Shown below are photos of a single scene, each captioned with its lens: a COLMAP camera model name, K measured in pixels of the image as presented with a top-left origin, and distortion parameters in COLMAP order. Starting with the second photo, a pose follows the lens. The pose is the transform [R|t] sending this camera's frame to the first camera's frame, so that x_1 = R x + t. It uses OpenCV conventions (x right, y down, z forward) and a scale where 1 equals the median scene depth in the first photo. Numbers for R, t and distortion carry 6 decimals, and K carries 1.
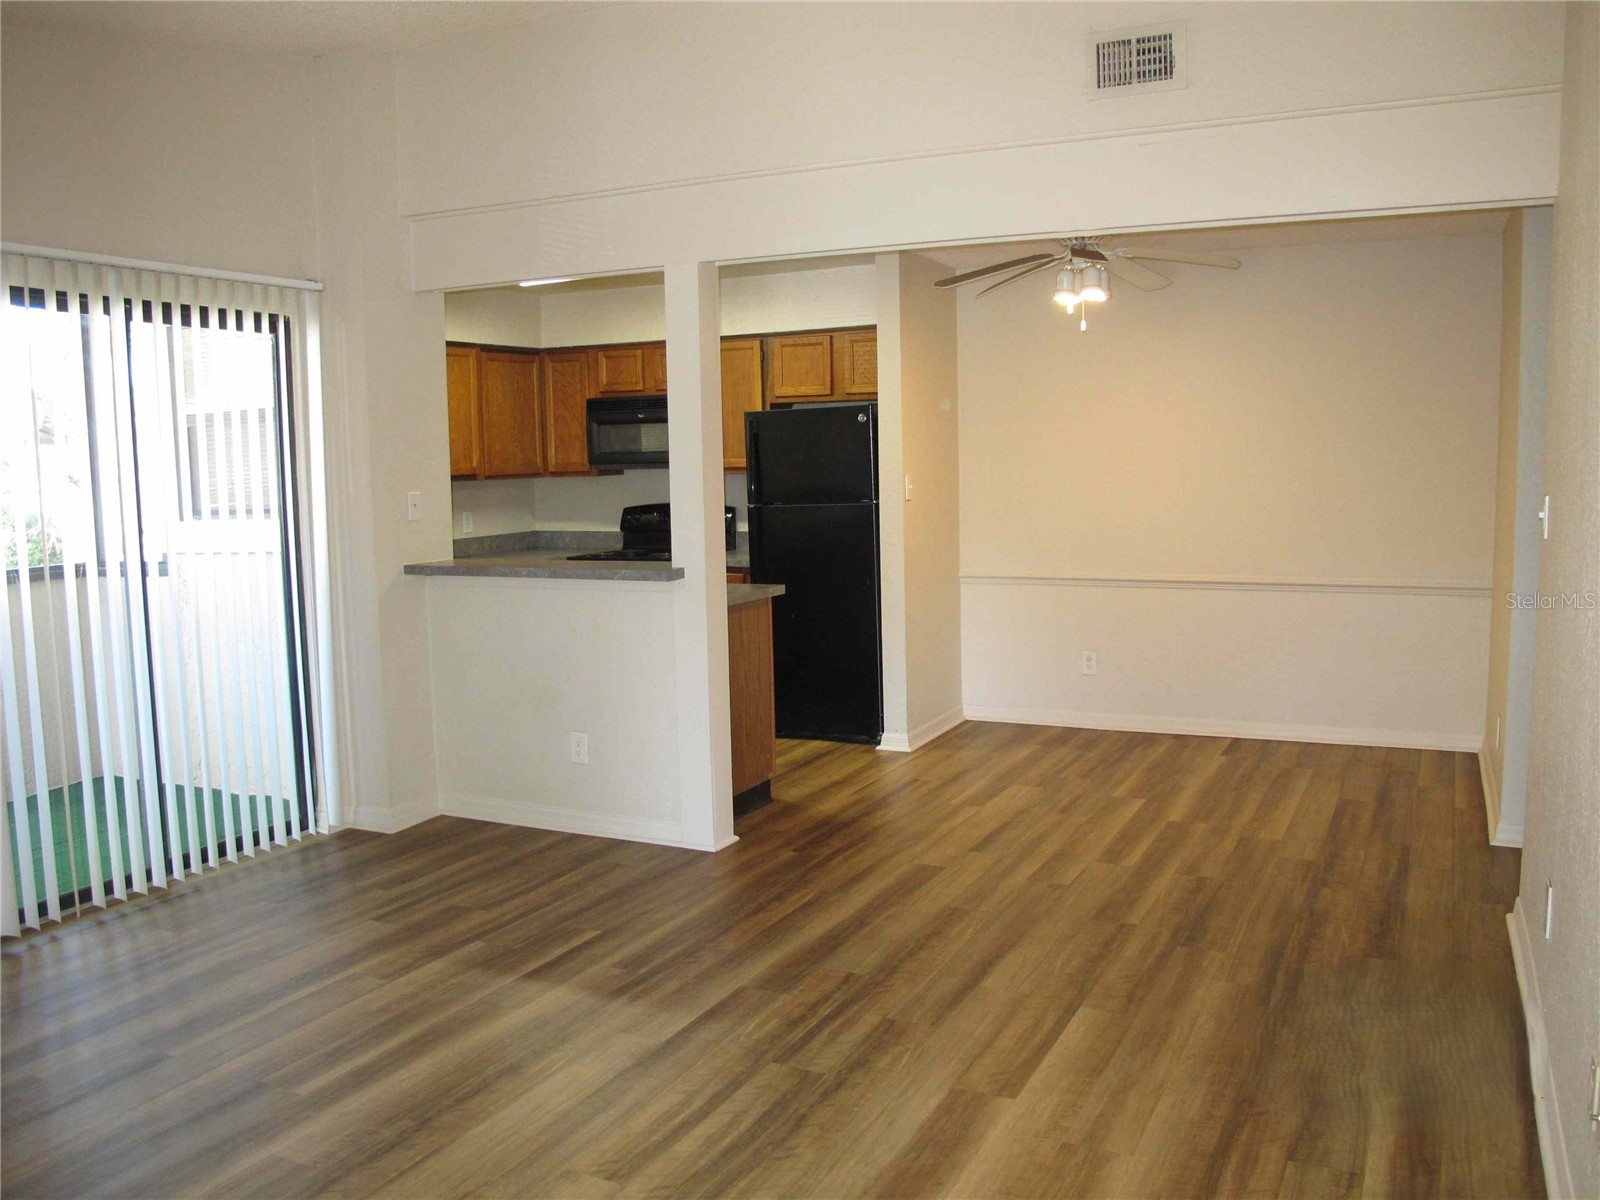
lens RADIAL K [[1350.6, 0, 800.0], [0, 1350.6, 600.0], [0, 0, 1]] dist [-0.151805, 0.129166]
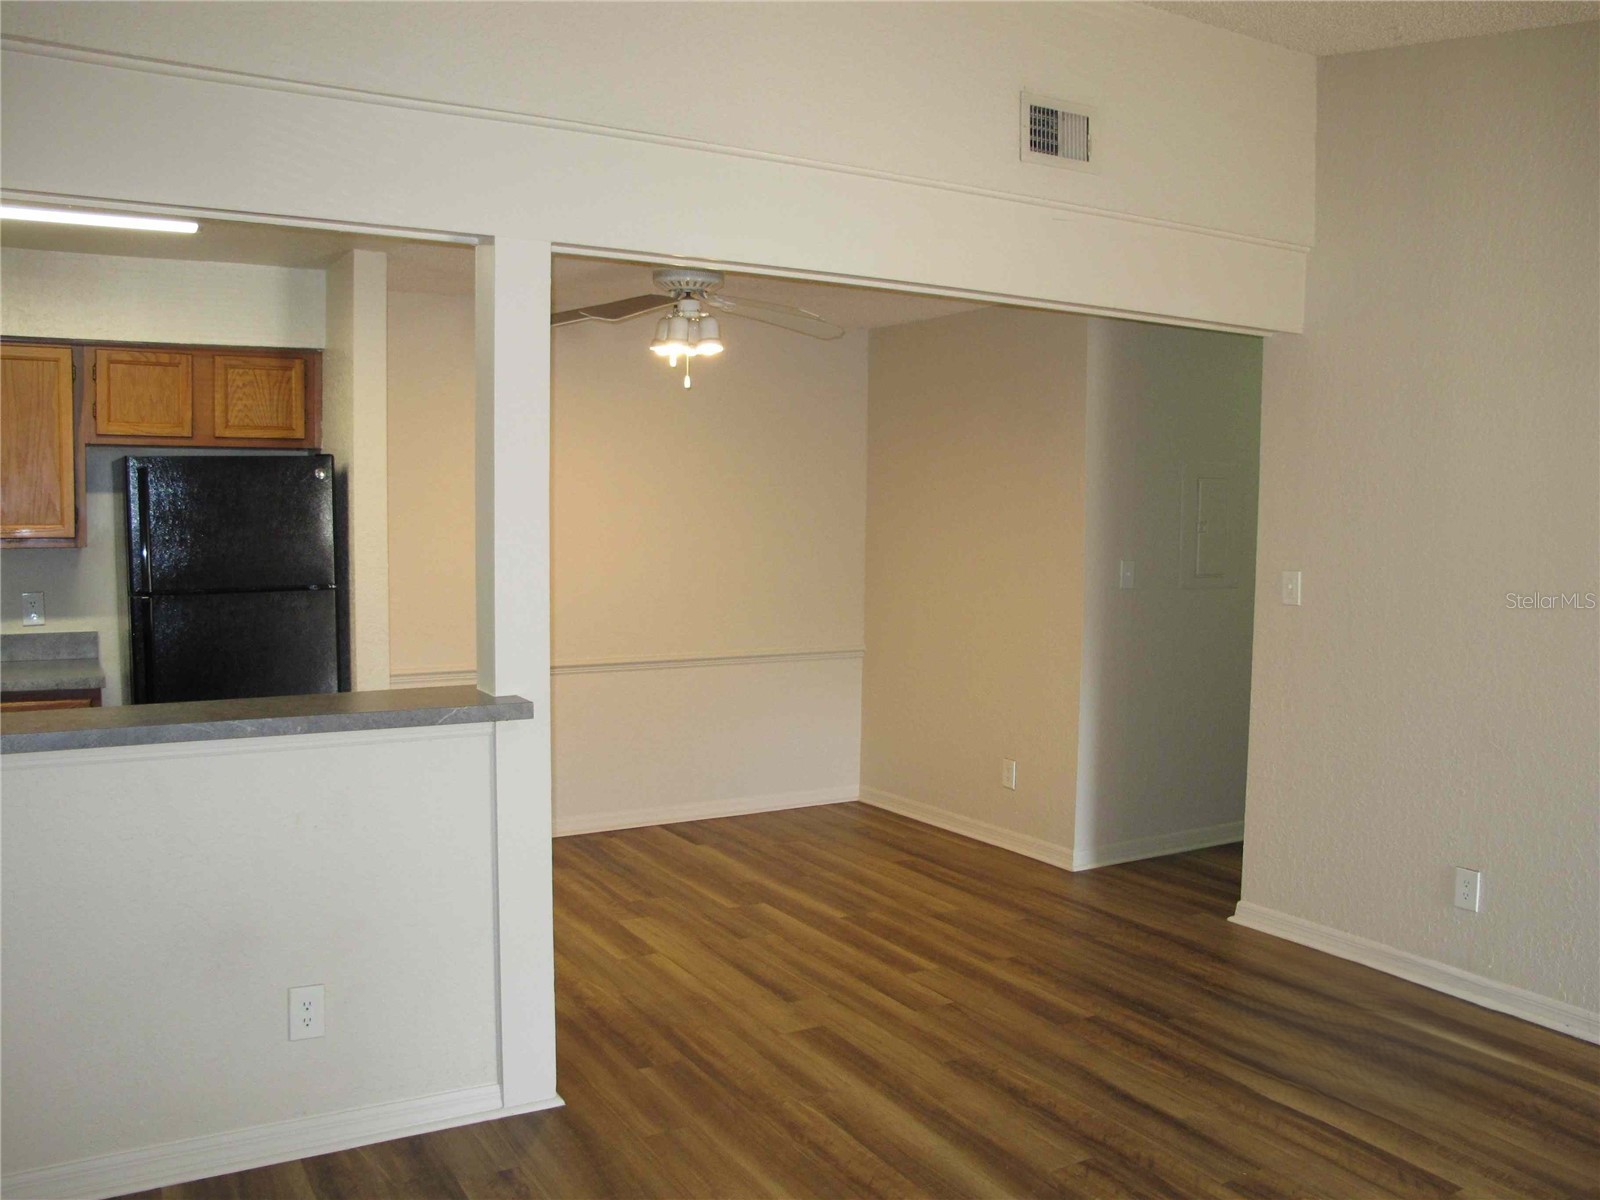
lens RADIAL K [[1350.6, 0, 800.0], [0, 1350.6, 600.0], [0, 0, 1]] dist [-0.151805, 0.129166]
pose [[0.557182, -0.031945, 0.829775, -0.494722], [0.069989, 0.997511, -0.008594, -0.049786], [-0.827435, 0.062864, 0.558031, 0.458967]]
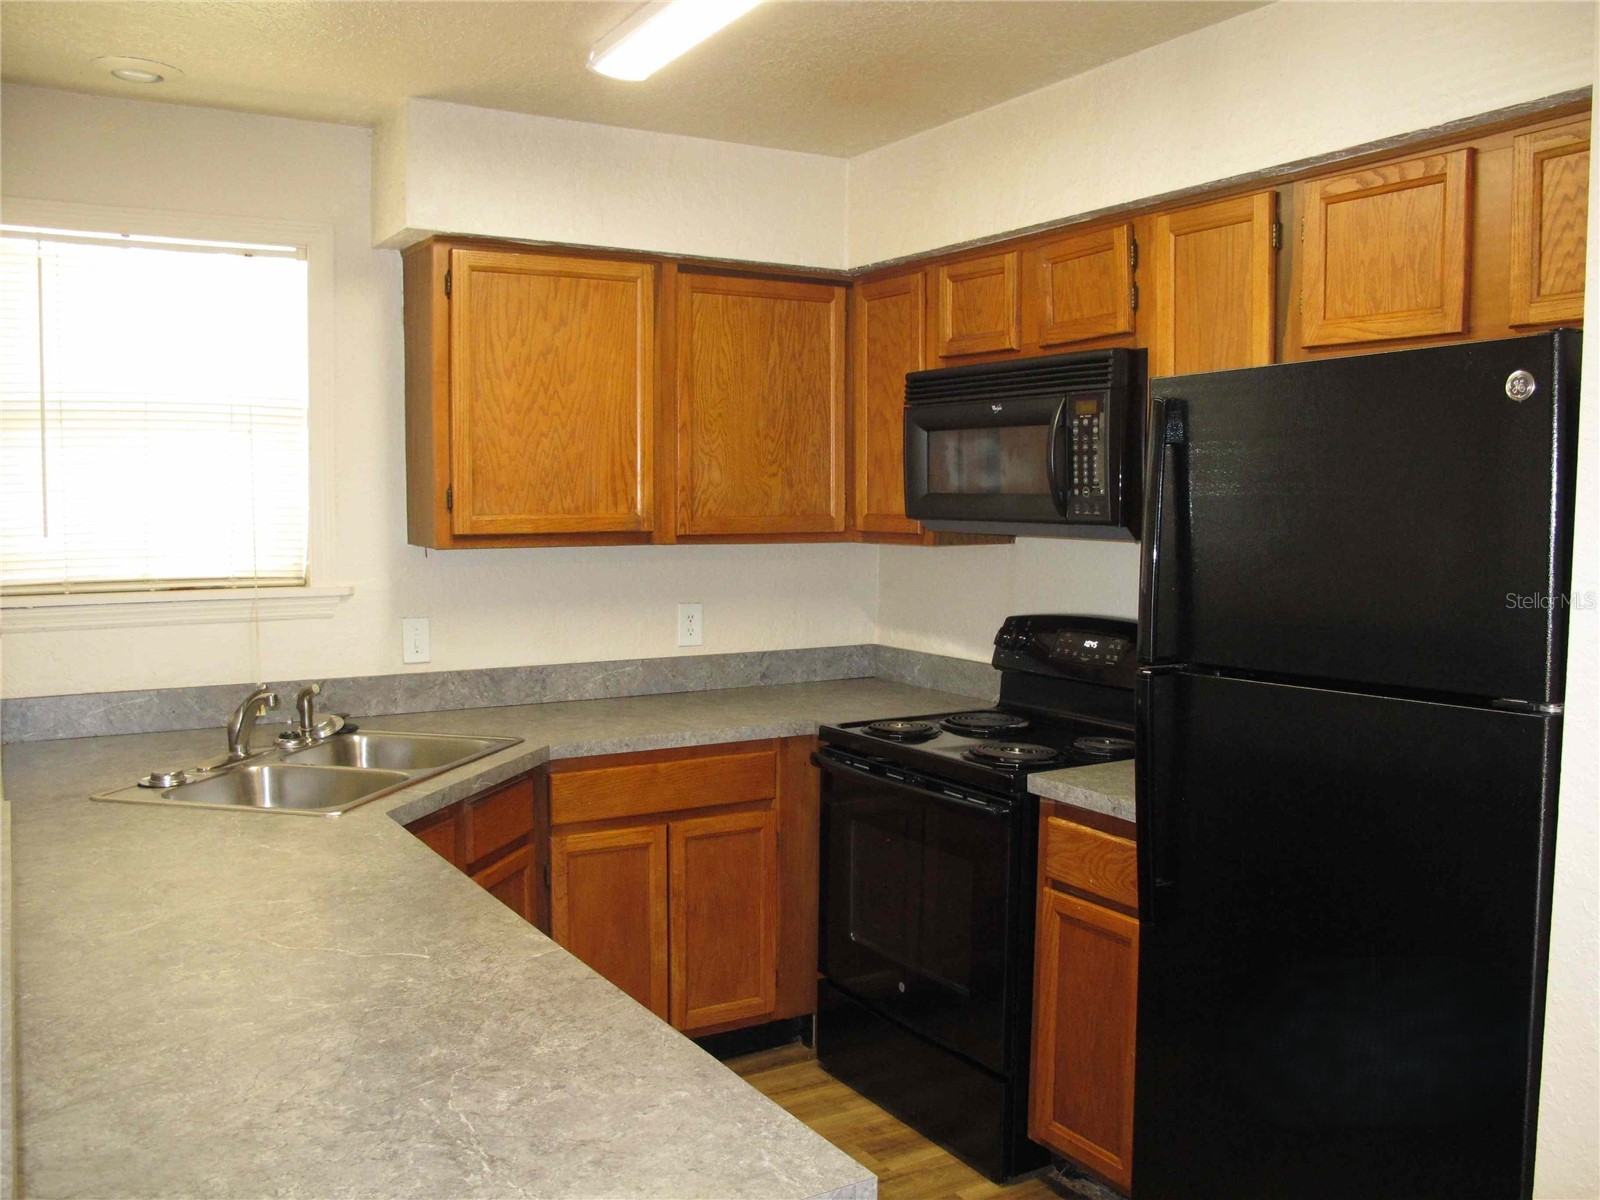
lens RADIAL K [[1350.6, 0, 800.0], [0, 1350.6, 600.0], [0, 0, 1]] dist [-0.151805, 0.129166]
pose [[0.835493, 0.066099, -0.545511, 0.085003], [-0.082928, 0.996536, -0.006262, -0.097059], [0.543208, 0.050470, 0.838080, 0.860129]]
